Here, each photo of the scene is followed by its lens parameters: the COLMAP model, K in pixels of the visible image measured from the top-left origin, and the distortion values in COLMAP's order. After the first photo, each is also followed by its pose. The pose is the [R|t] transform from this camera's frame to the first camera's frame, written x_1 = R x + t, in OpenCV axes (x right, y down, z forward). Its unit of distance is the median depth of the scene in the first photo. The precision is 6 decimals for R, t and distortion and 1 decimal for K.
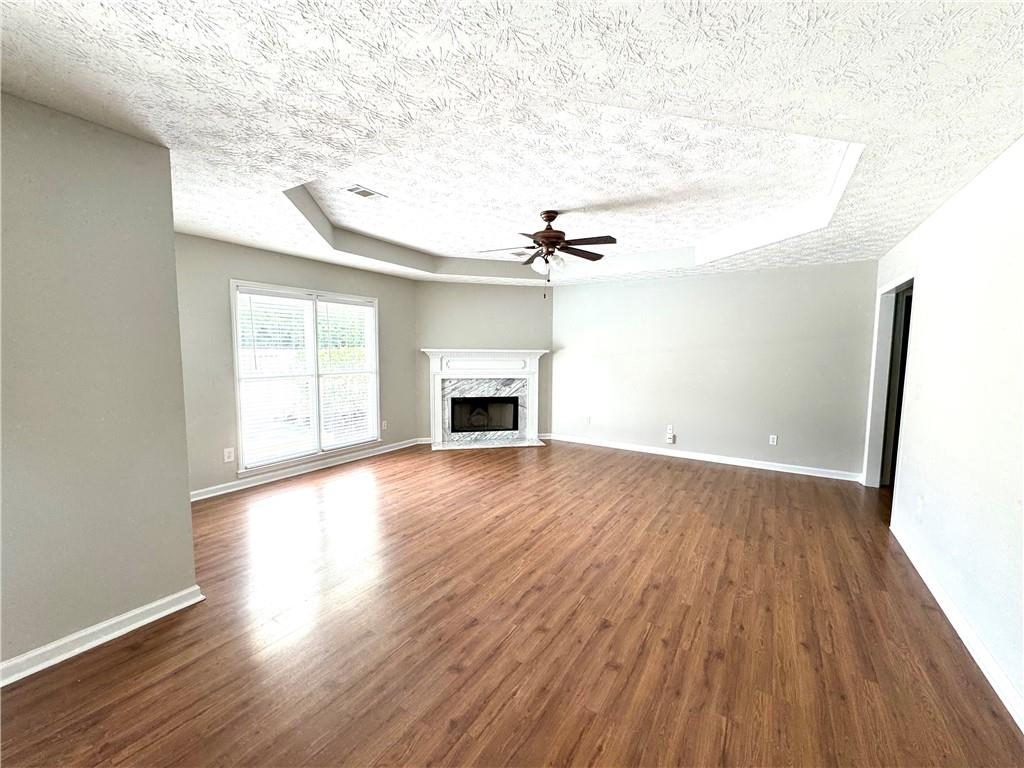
lens RADIAL K [[410.2, 0, 512.7], [0, 410.2, 384.9], [0, 0, 1]] dist [-0.000213, 0.000222]
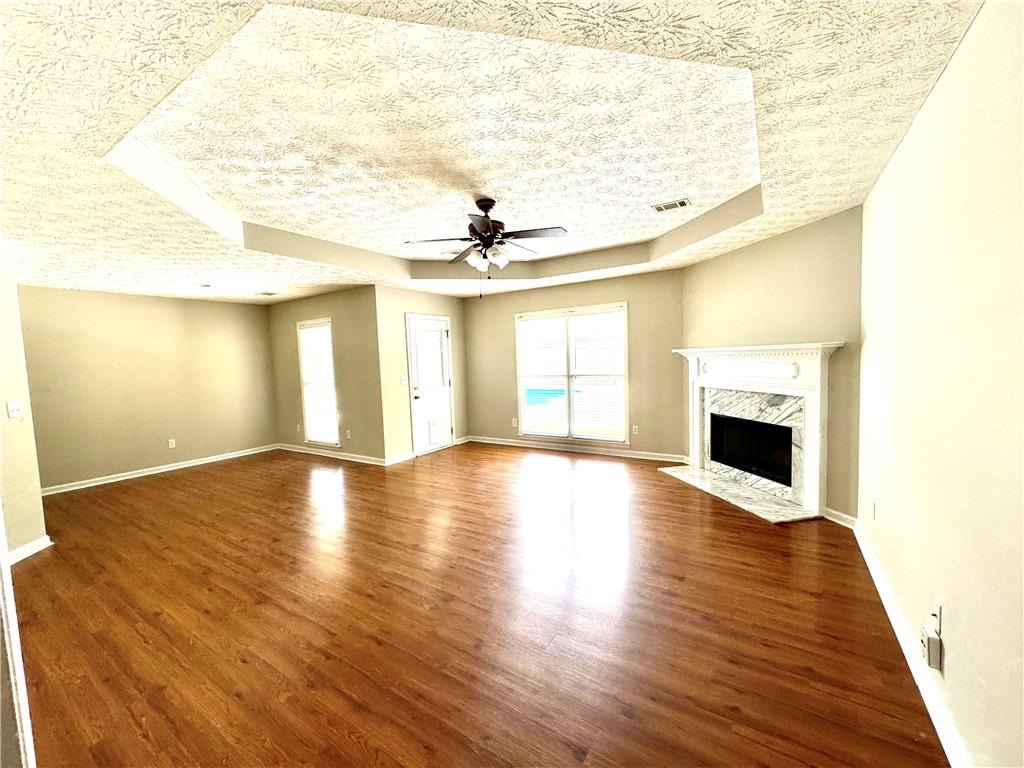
lens RADIAL K [[410.2, 0, 512.7], [0, 410.2, 384.9], [0, 0, 1]] dist [-0.000213, 0.000222]
pose [[-0.008815, 0.056073, -0.998388, 0.923460], [-0.047378, 0.997282, 0.056430, -0.069774], [0.998838, 0.047799, -0.006134, 0.997853]]
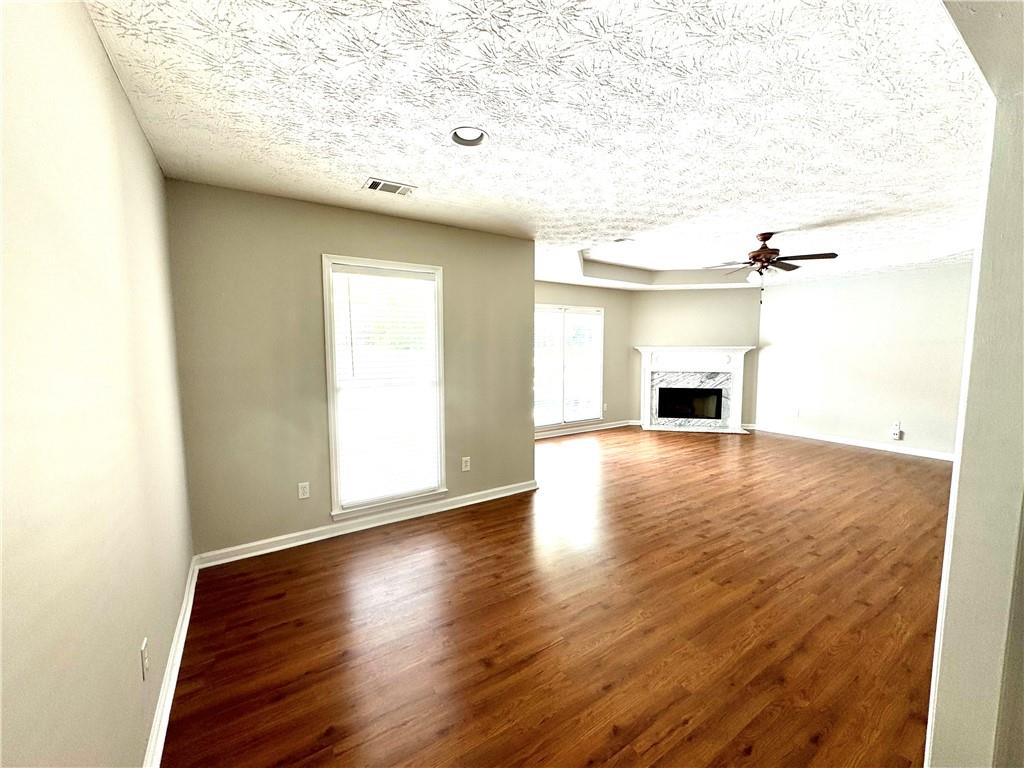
lens RADIAL K [[410.2, 0, 512.7], [0, 410.2, 384.9], [0, 0, 1]] dist [-0.000213, 0.000222]
pose [[0.911818, 0.024845, -0.409842, -0.077260], [-0.023062, 0.999691, 0.009294, 0.033389], [0.409946, 0.000977, 0.912109, -0.390358]]
